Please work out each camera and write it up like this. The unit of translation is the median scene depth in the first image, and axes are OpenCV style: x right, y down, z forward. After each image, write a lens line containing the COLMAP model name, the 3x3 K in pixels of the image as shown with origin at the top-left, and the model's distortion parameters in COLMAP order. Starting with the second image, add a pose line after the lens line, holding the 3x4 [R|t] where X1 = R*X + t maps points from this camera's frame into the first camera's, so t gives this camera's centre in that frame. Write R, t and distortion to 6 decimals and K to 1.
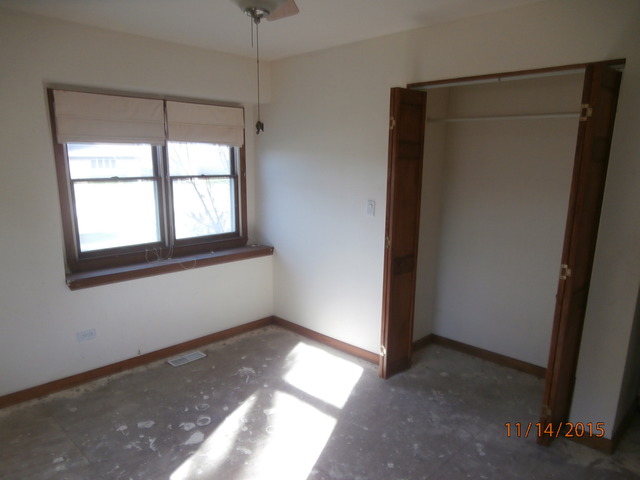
lens RADIAL K [[443.8, 0, 317.4], [0, 443.8, 252.8], [0, 0, 1]] dist [0.003544, -0.048474]
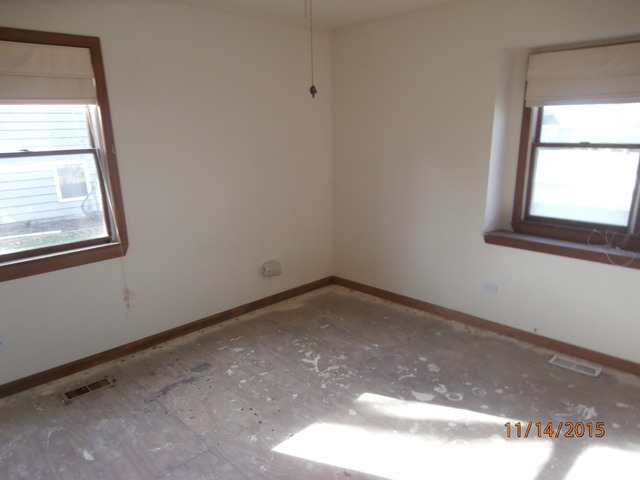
lens RADIAL K [[443.8, 0, 317.4], [0, 443.8, 252.8], [0, 0, 1]] dist [0.003544, -0.048474]
pose [[0.016964, 0.263106, -0.964618, 0.541085], [-0.189801, 0.948062, 0.255252, -0.100577], [0.981676, 0.178755, 0.066021, 0.537332]]
